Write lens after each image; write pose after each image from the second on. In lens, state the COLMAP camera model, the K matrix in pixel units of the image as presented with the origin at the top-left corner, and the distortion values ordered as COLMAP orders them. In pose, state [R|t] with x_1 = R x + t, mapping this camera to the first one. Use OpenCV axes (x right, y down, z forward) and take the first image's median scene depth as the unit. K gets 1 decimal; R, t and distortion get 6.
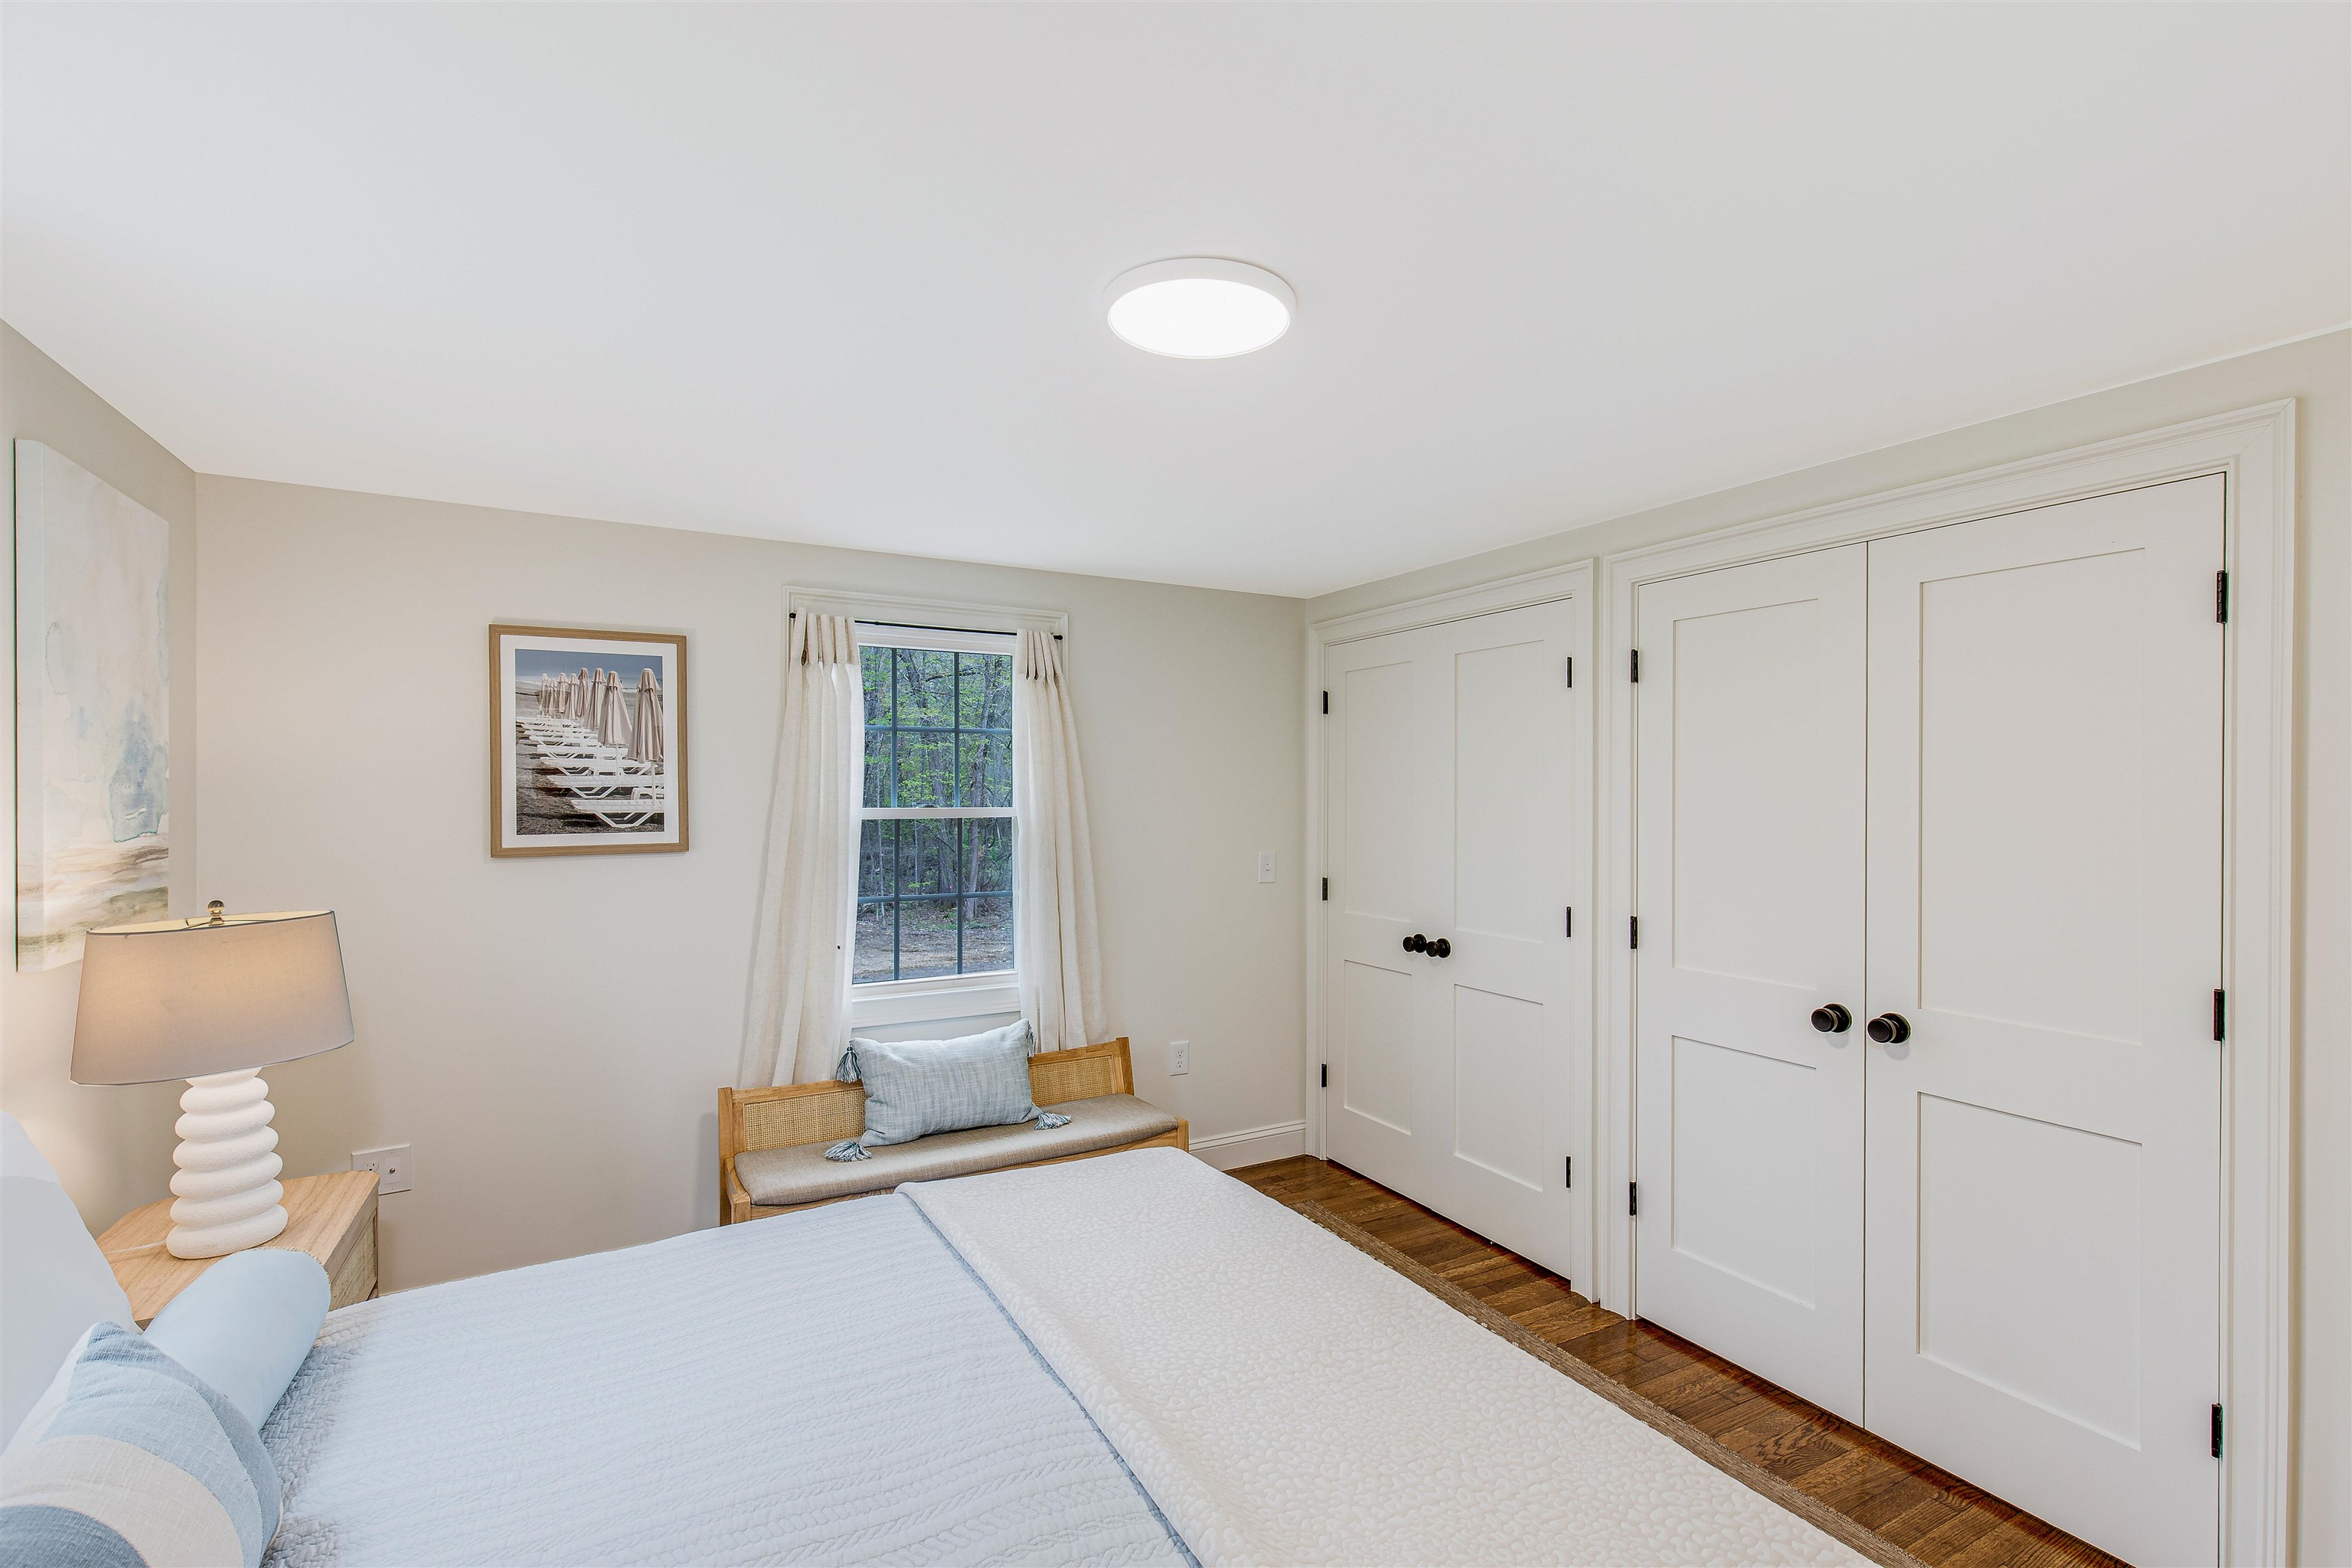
lens RADIAL K [[1071.6, 0, 1171.4], [0, 1071.6, 788.0], [0, 0, 1]] dist [0.035188, -0.000271]
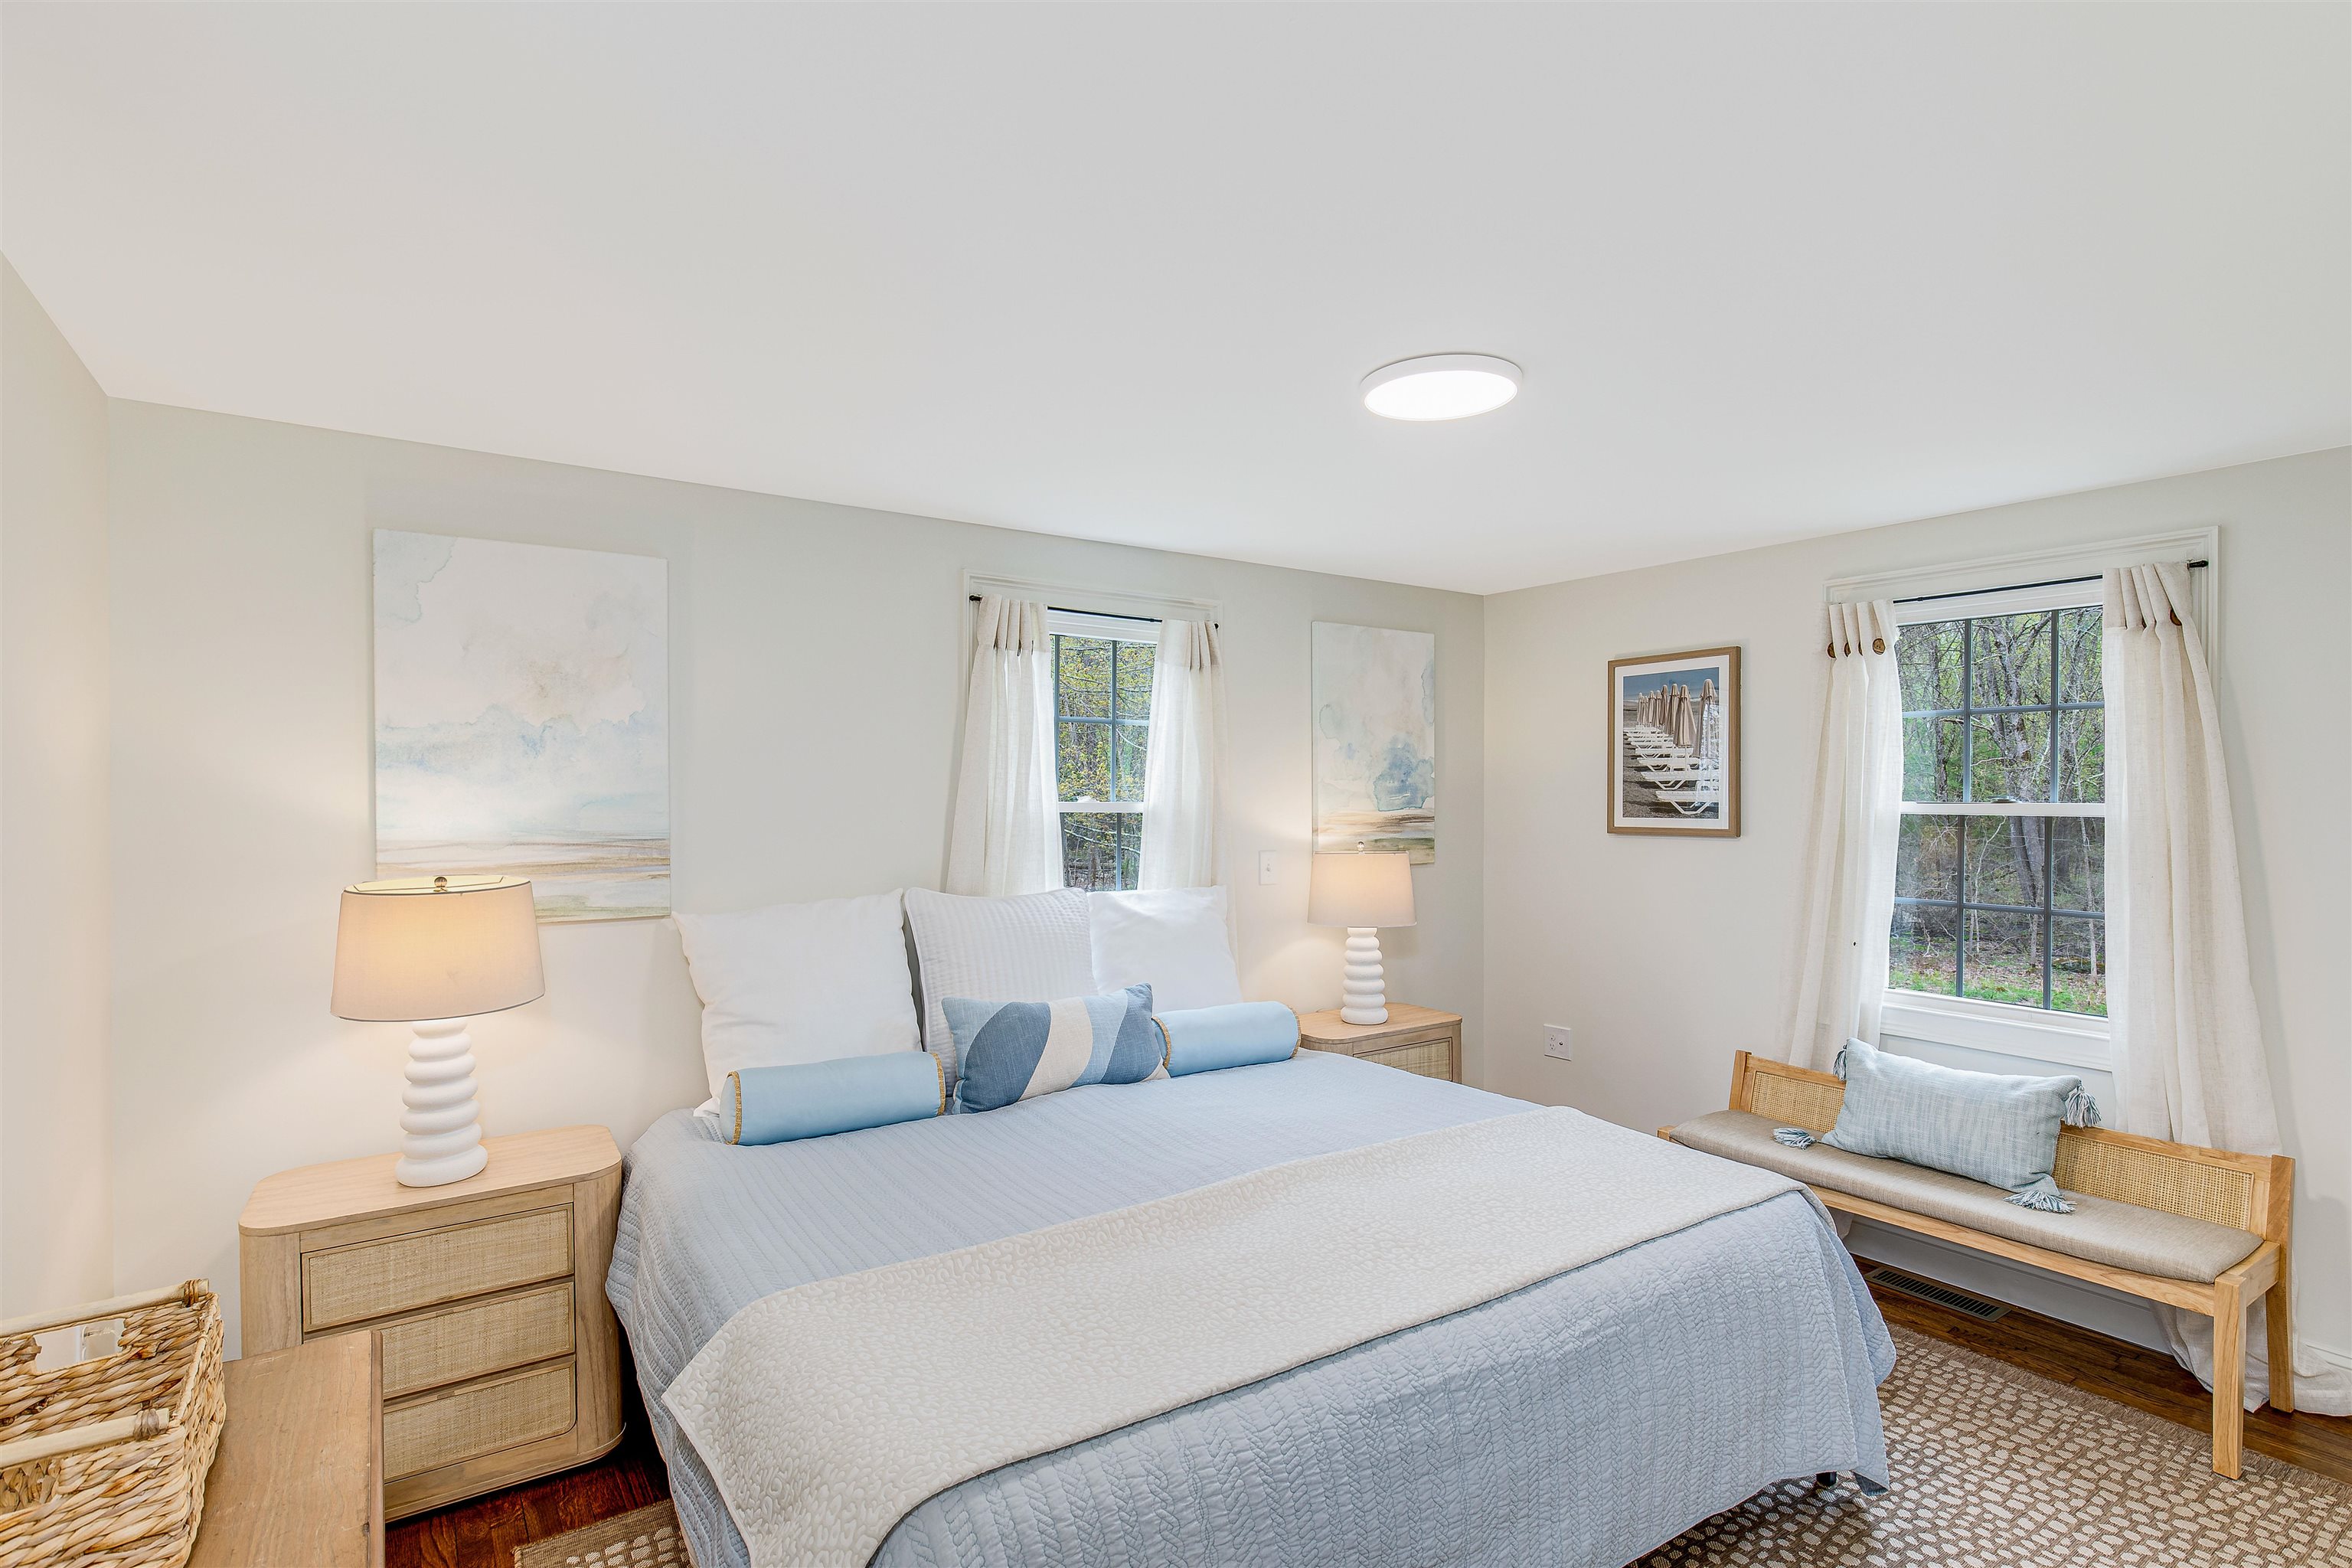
lens RADIAL K [[1152.1, 0, 1176.7], [0, 1152.1, 787.7], [0, 0, 1]] dist [-0.001681, -0.000507]
pose [[0.086926, -0.002553, -0.996211, 0.717020], [0.002880, 0.999993, -0.002312, 0.008392], [0.996211, -0.002668, 0.086933, 0.322229]]
